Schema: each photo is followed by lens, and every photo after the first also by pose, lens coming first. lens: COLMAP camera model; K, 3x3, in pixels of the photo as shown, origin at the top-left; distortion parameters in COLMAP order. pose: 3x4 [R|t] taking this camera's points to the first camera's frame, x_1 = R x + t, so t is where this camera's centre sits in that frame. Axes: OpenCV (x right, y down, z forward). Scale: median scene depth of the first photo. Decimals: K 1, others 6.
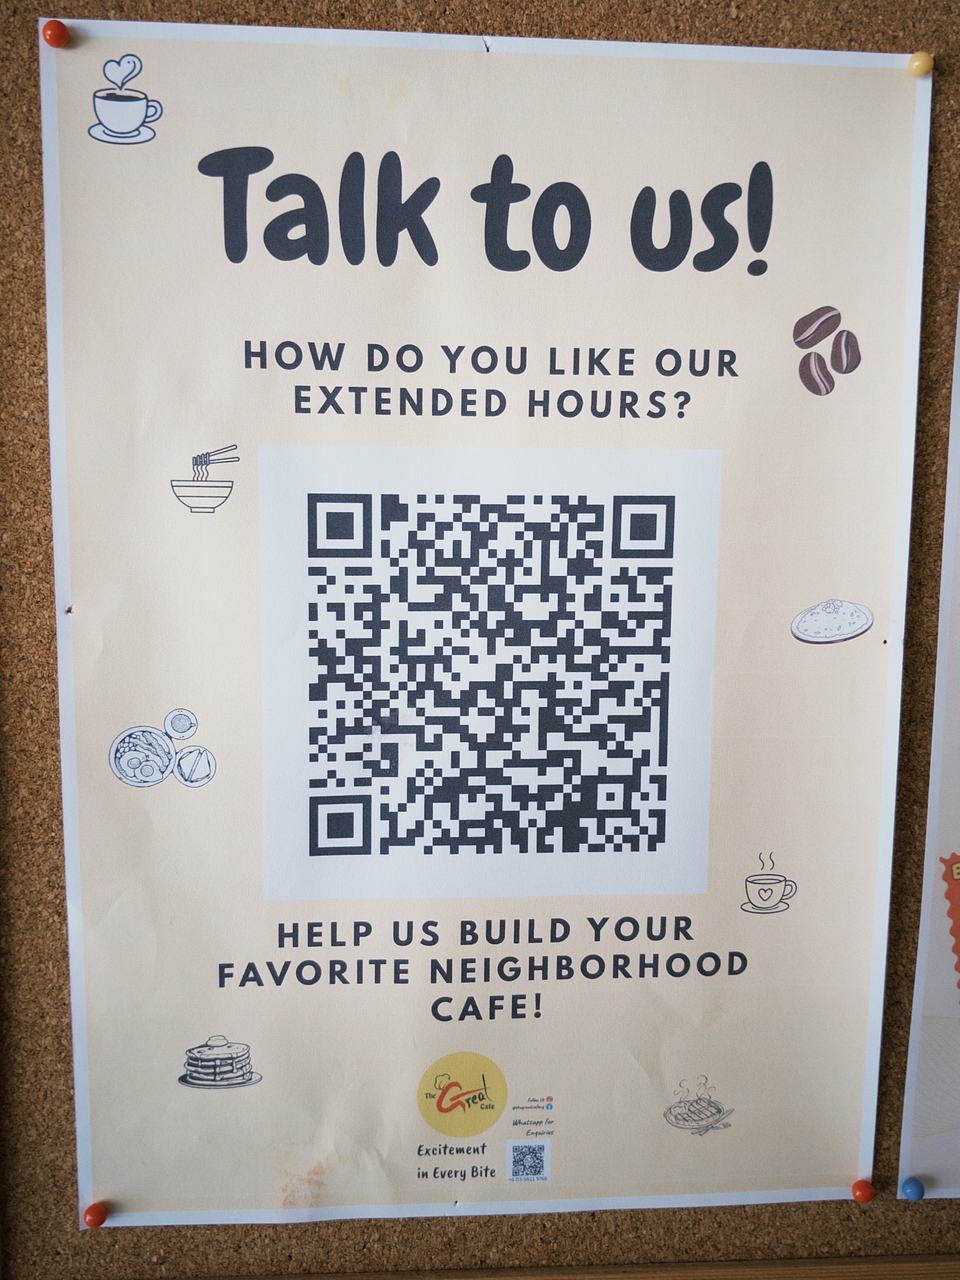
lens RADIAL K [[1279.1, 0, 478.9], [0, 1279.1, 640.7], [0, 0, 1]] dist [0.021497, 0.000000]
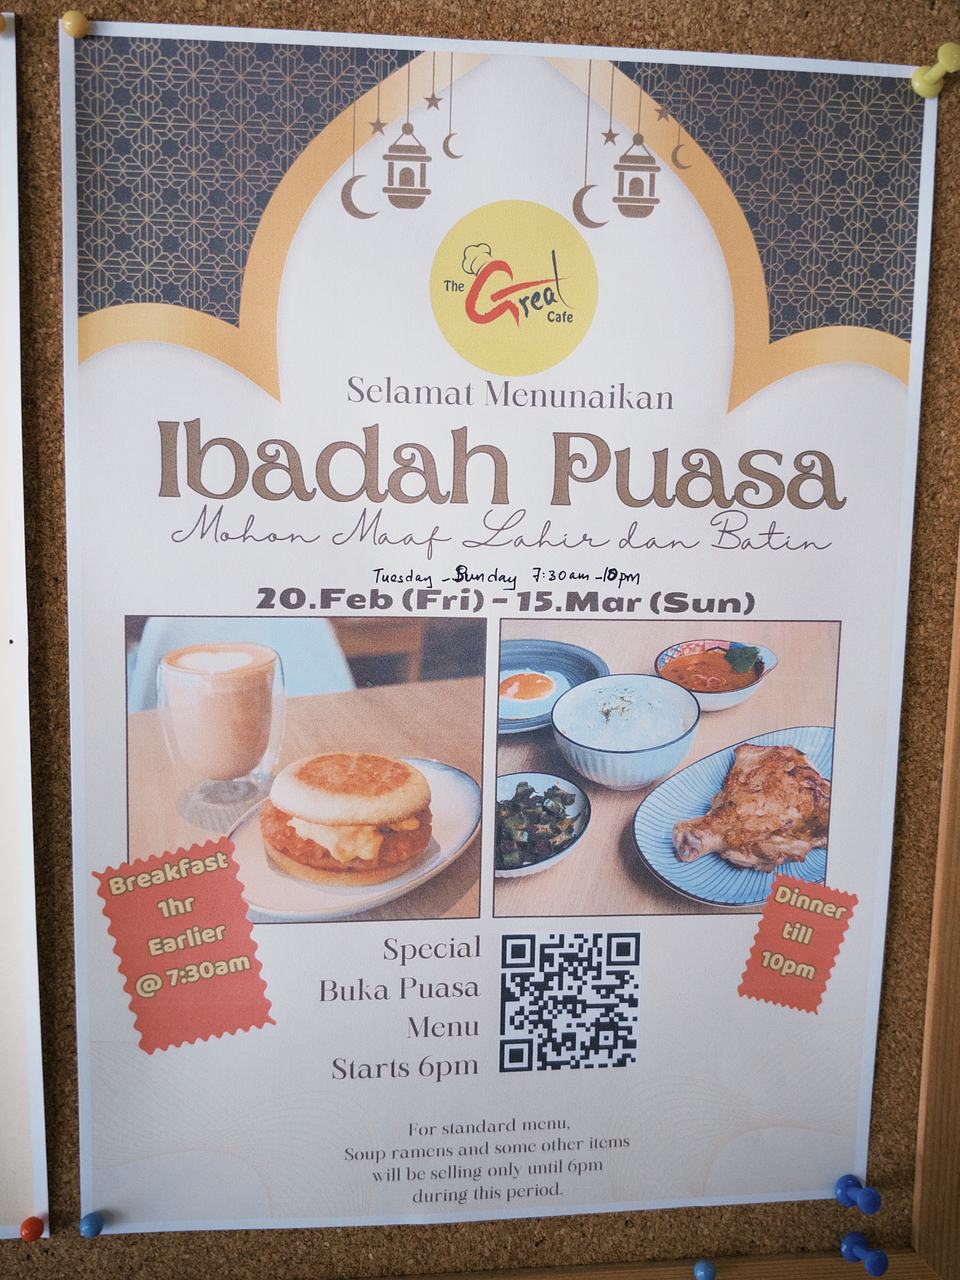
lens RADIAL K [[1279.1, 0, 395.3], [0, 1279.1, 638.2], [0, 0, 1]] dist [0.021497, 0.000000]
pose [[0.999019, 0.004555, 0.044043, 0.535223], [-0.004303, 0.999974, -0.005833, 0.002545], [-0.044068, 0.005638, 0.999013, 0.052380]]
